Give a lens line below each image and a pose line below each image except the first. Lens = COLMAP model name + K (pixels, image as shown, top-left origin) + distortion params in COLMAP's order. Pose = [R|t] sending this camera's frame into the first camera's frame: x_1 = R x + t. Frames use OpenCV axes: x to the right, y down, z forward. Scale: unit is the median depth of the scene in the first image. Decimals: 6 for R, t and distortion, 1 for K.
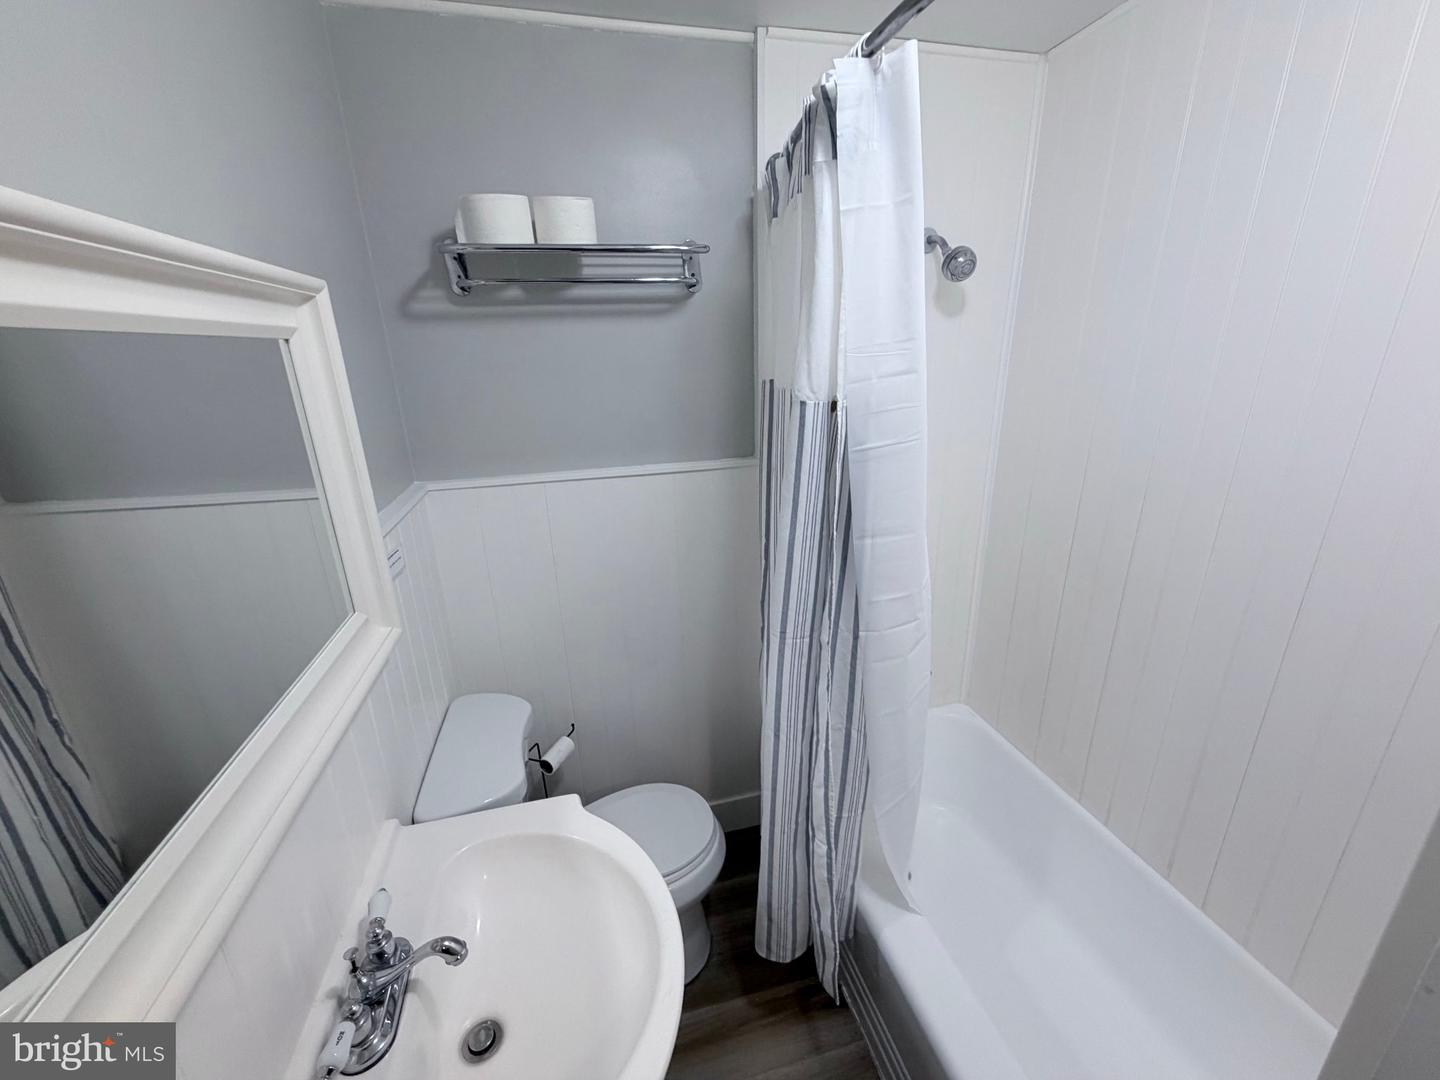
lens RADIAL K [[575.5, 0, 716.2], [0, 575.5, 541.8], [0, 0, 1]] dist [-0.012427, 0.000957]
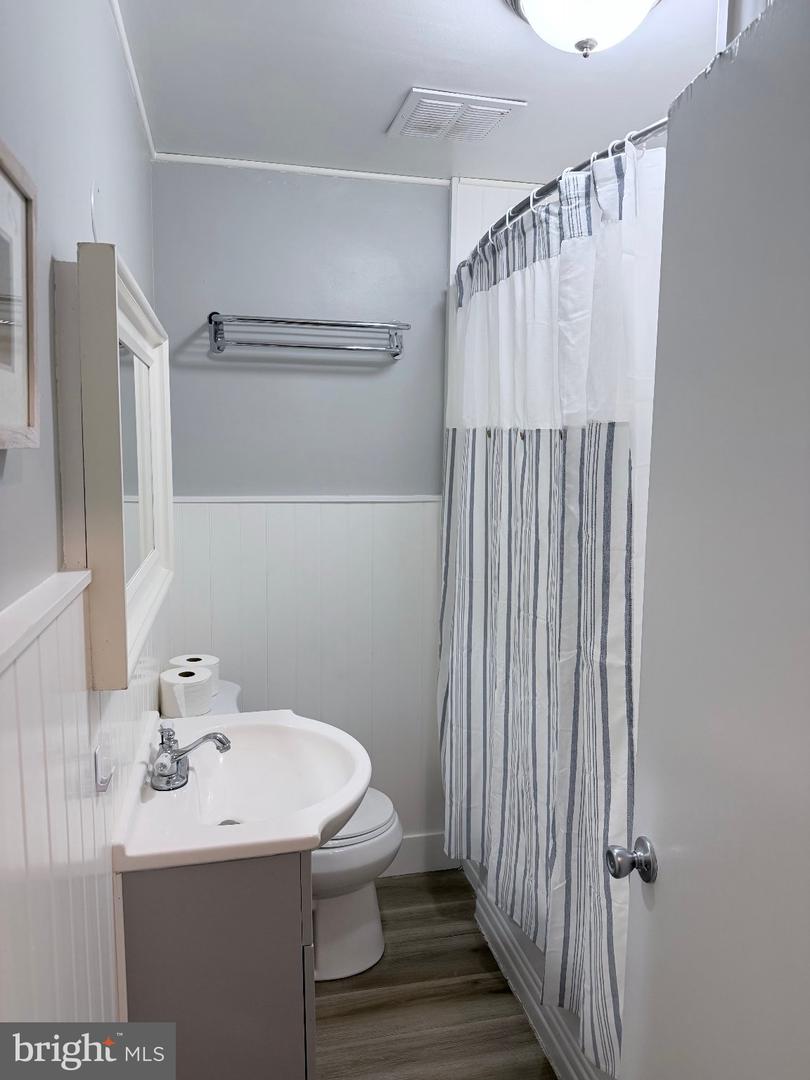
lens RADIAL K [[768.0, 0, 405.0], [0, 768.0, 540.0], [0, 0, 1]] dist [0.039958, -0.098607]
pose [[0.999060, 0.041481, -0.012550, 0.019984], [-0.043168, 0.978144, -0.203398, 0.362676], [0.003839, 0.203749, 0.979016, -0.698398]]
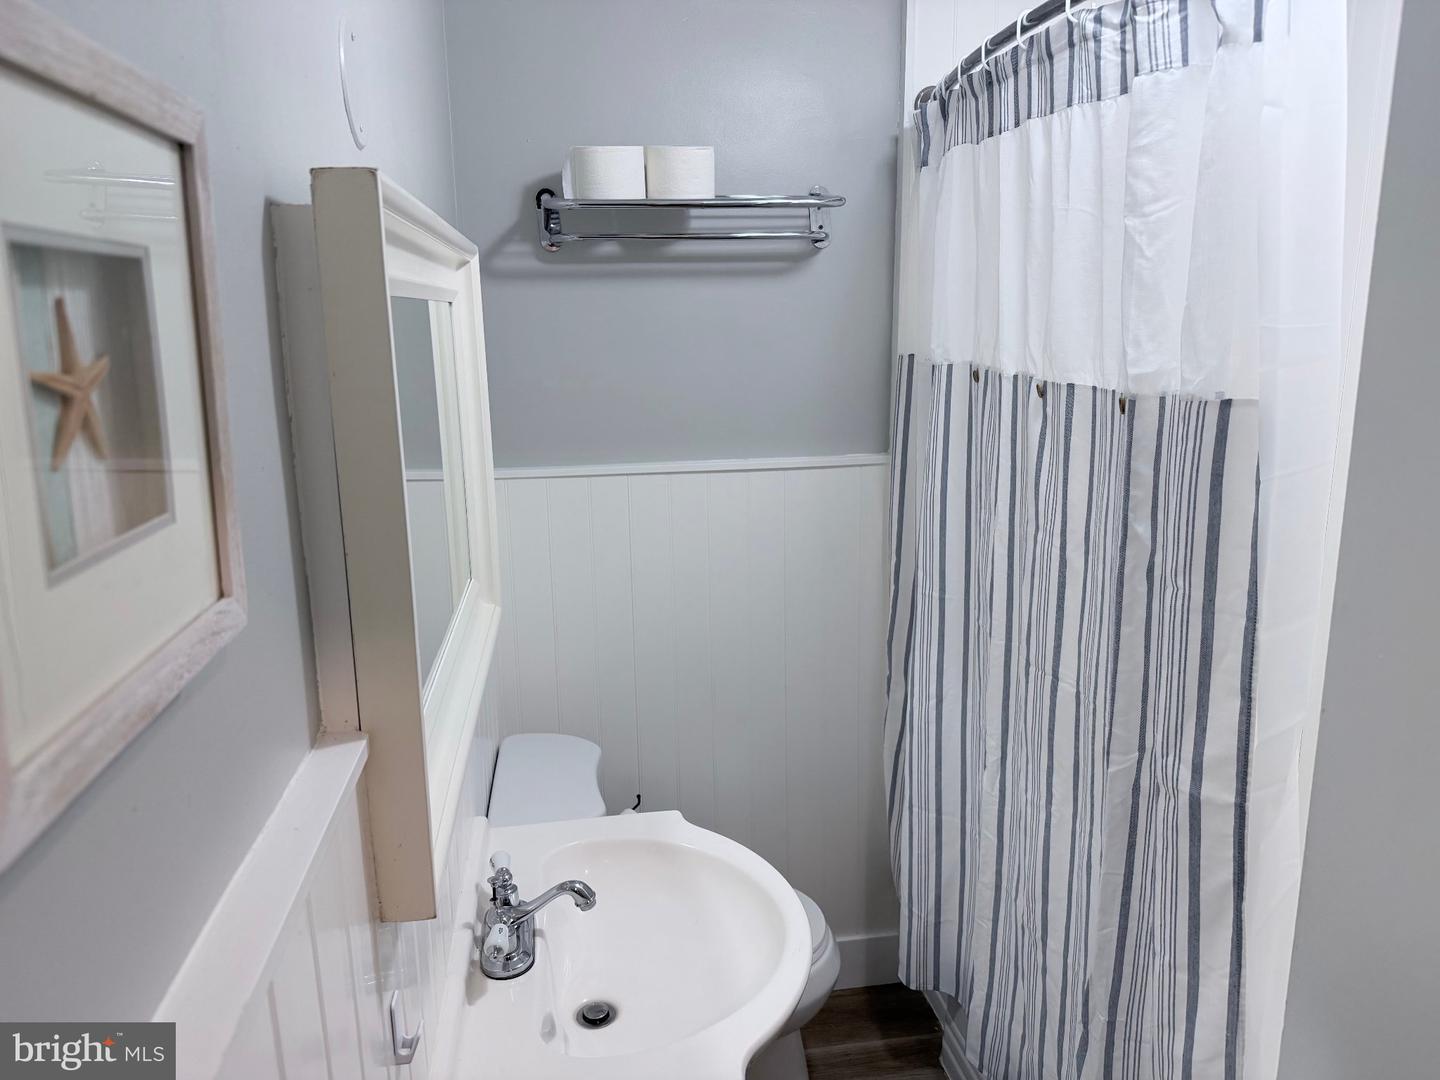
lens RADIAL K [[1024.0, 0, 710.9], [0, 1024.0, 545.8], [0, 0, 1]] dist [0.039958, -0.098607]
pose [[0.994928, 0.032126, -0.095319, -0.052417], [-0.041733, 0.994054, -0.100572, 0.172442], [0.091521, 0.104040, 0.990353, -0.515802]]
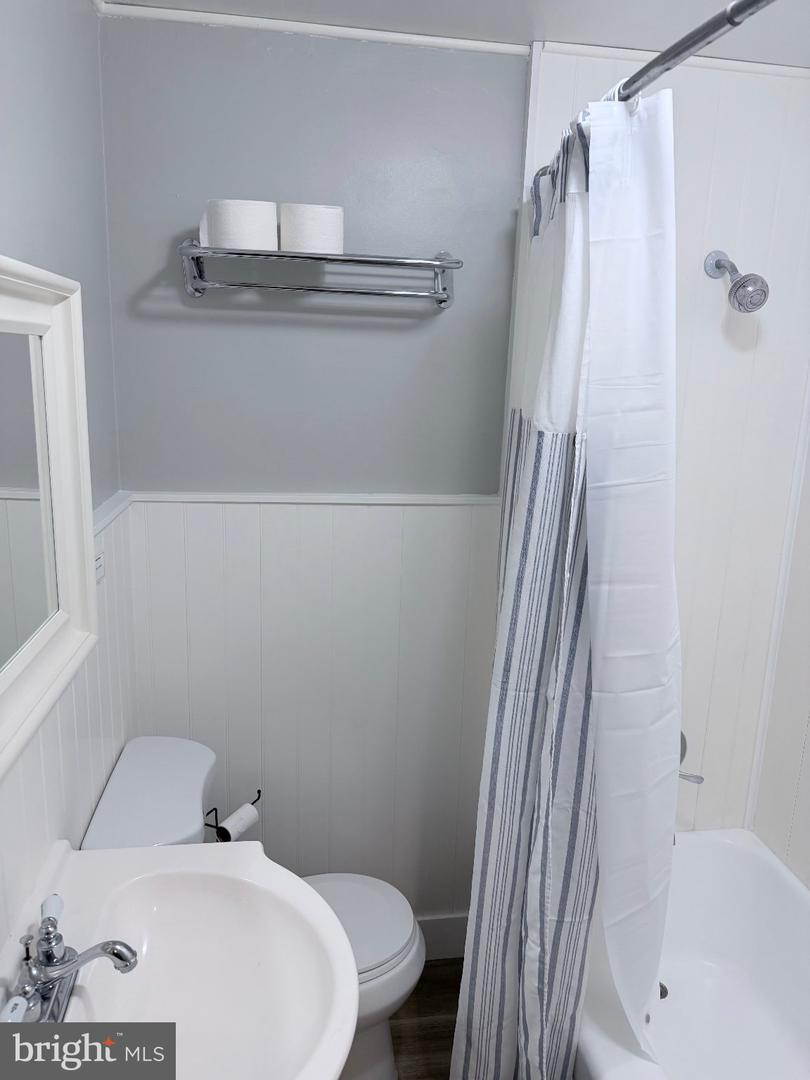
lens RADIAL K [[768.0, 0, 405.0], [0, 768.0, 540.0], [0, 0, 1]] dist [0.039958, -0.098607]
pose [[0.992929, 0.082381, -0.085469, 0.042234], [-0.090626, 0.991096, -0.097552, 0.062460], [0.076672, 0.104608, 0.991554, -0.206126]]
